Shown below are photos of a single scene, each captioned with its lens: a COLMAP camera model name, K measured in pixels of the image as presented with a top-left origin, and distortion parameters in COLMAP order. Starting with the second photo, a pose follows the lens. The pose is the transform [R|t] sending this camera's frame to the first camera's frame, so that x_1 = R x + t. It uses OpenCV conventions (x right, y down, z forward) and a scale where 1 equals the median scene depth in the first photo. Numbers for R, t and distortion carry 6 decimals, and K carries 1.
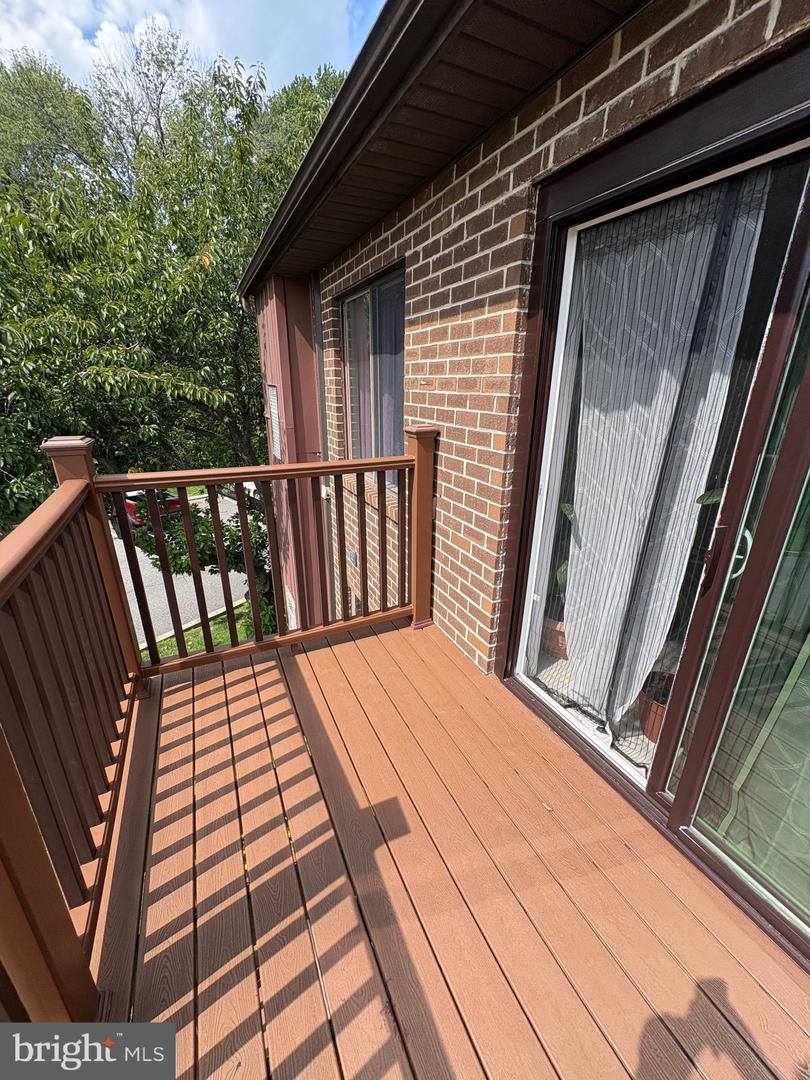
lens RADIAL K [[426.8, 0, 405.0], [0, 426.8, 540.0], [0, 0, 1]] dist [0.001810, -0.000096]
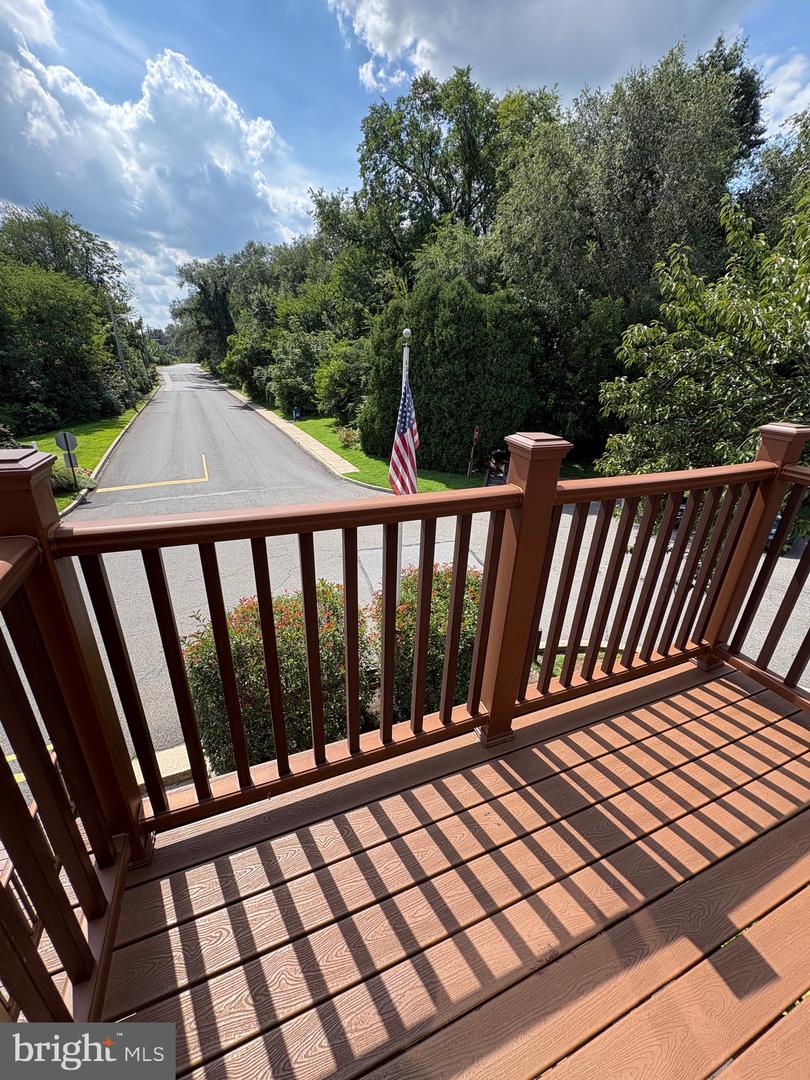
lens RADIAL K [[426.8, 0, 405.0], [0, 426.8, 540.0], [0, 0, 1]] dist [0.001810, -0.000096]
pose [[-0.049396, 0.382592, -0.922596, 0.395455], [-0.370355, 0.850855, 0.372670, -0.037766], [0.927576, 0.360097, 0.099666, 0.114483]]
